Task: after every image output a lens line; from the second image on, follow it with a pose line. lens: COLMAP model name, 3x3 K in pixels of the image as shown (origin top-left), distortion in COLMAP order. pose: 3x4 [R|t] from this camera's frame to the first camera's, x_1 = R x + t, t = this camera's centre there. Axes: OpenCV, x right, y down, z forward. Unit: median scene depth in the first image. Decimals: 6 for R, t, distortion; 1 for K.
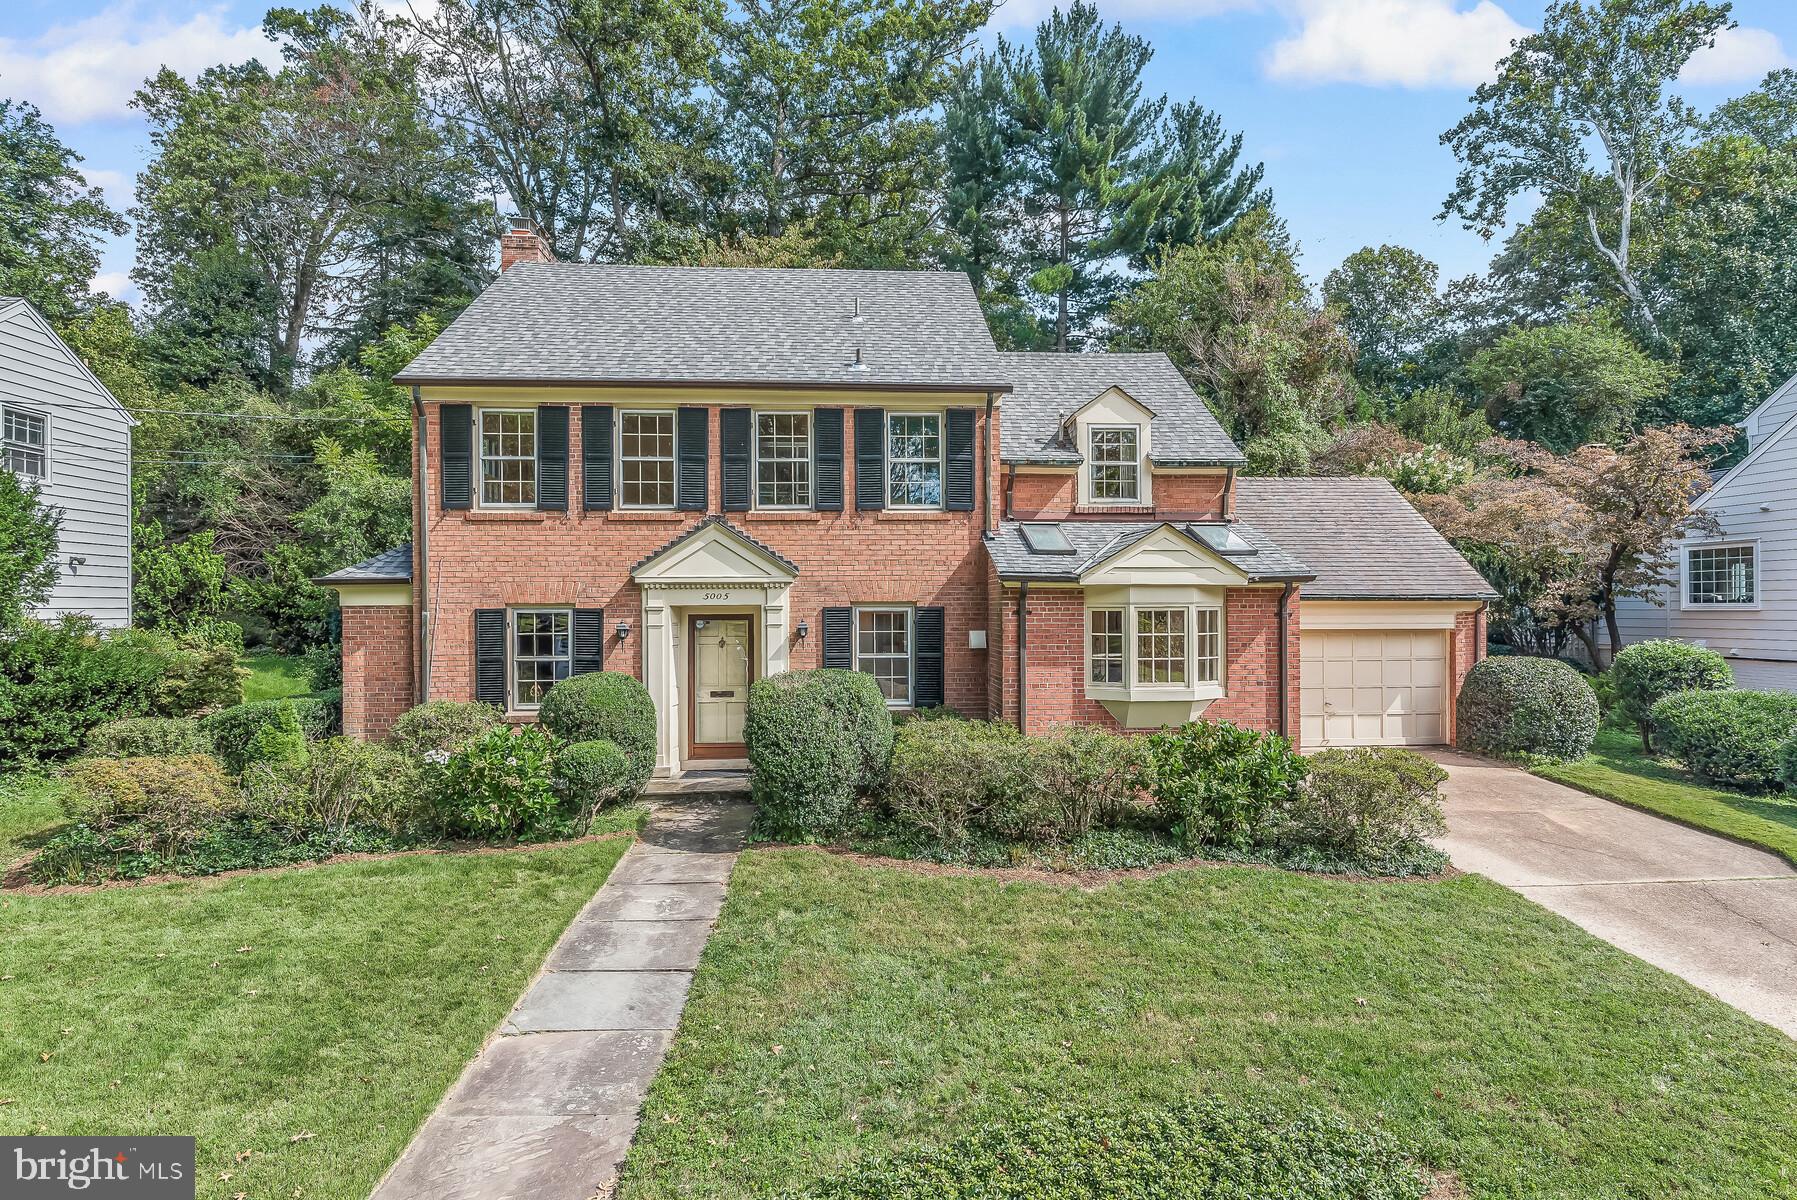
lens RADIAL K [[915.5, 0, 900.1], [0, 915.5, 603.6], [0, 0, 1]] dist [0.005056, -0.001537]
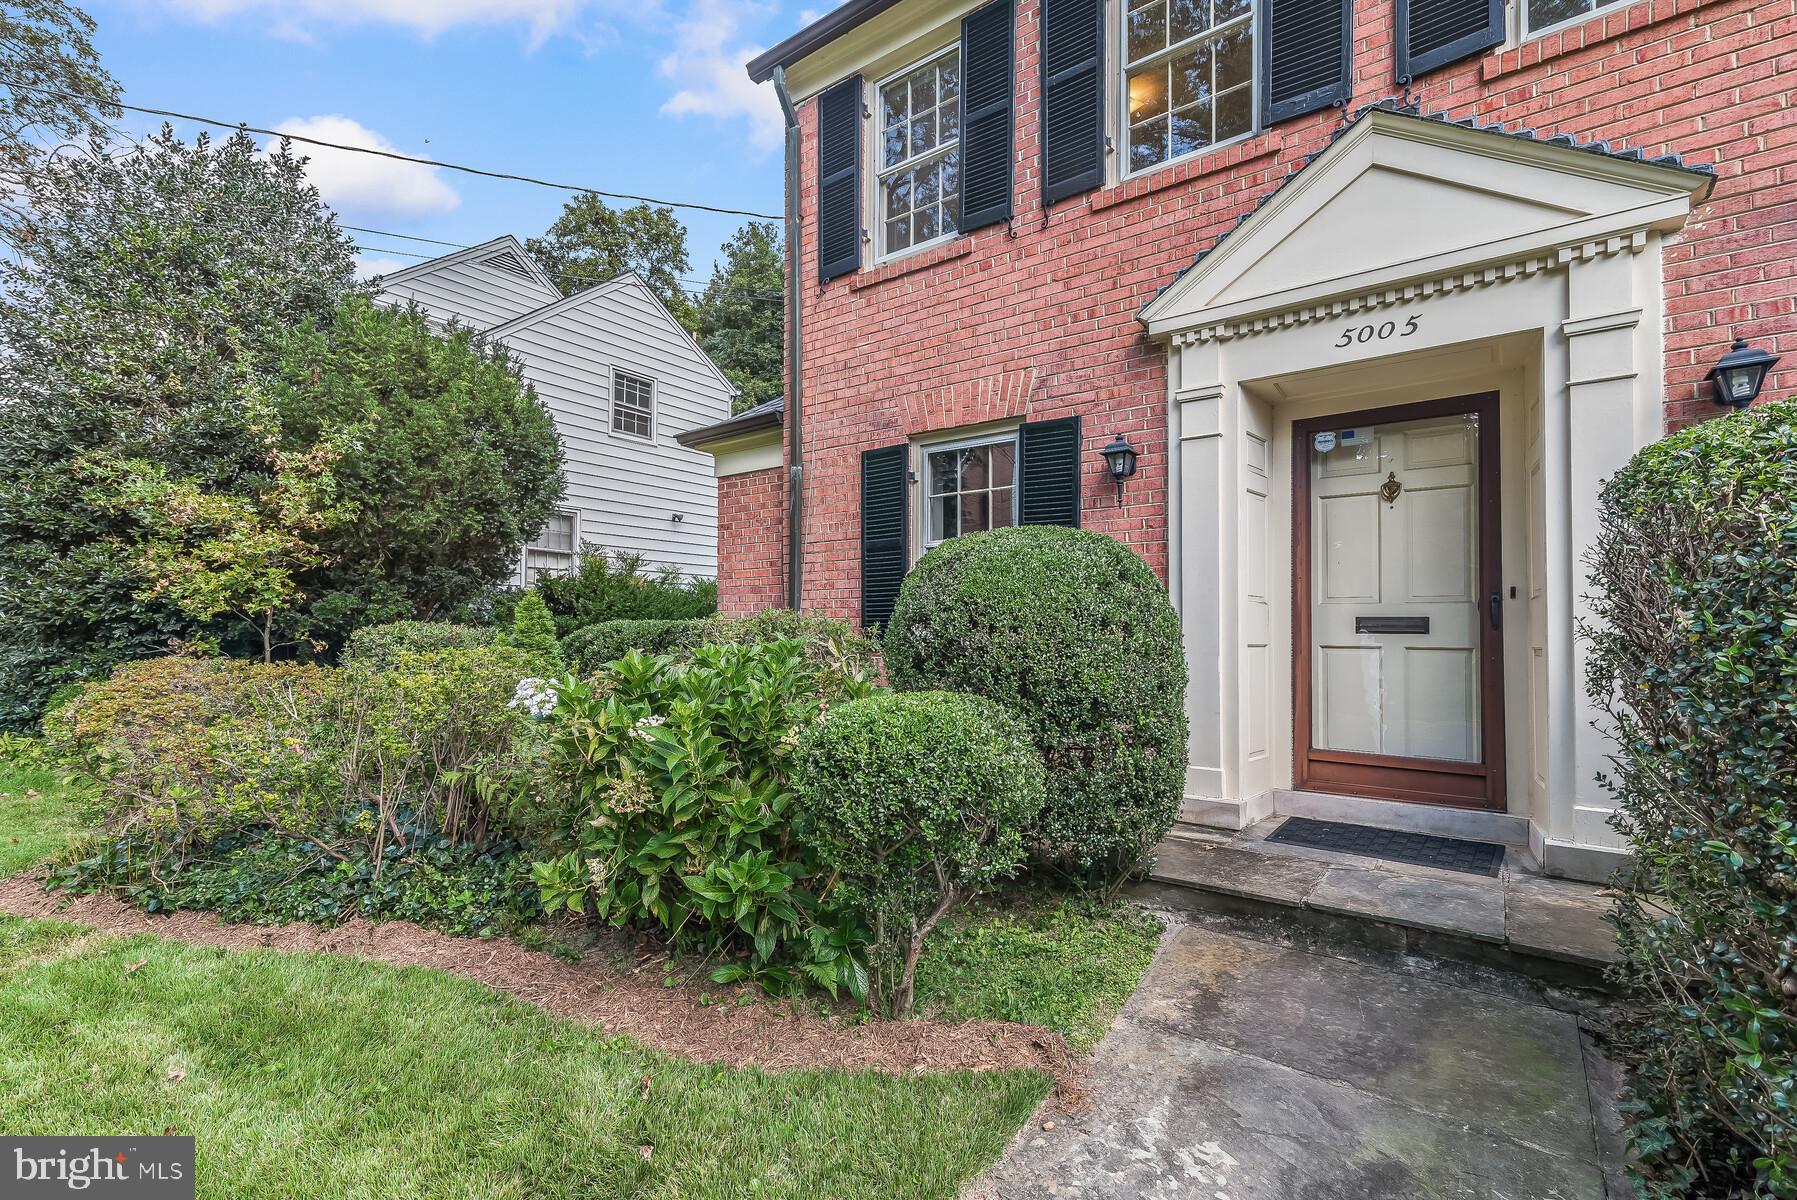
lens RADIAL K [[824.4, 0, 893.4], [0, 824.4, 607.4], [0, 0, 1]] dist [-0.004696, 0.001333]
pose [[0.768780, -0.001514, -0.639511, -0.144056], [-0.010829, 0.999823, -0.015385, 0.104729], [0.639421, 0.018753, 0.768628, 0.649897]]
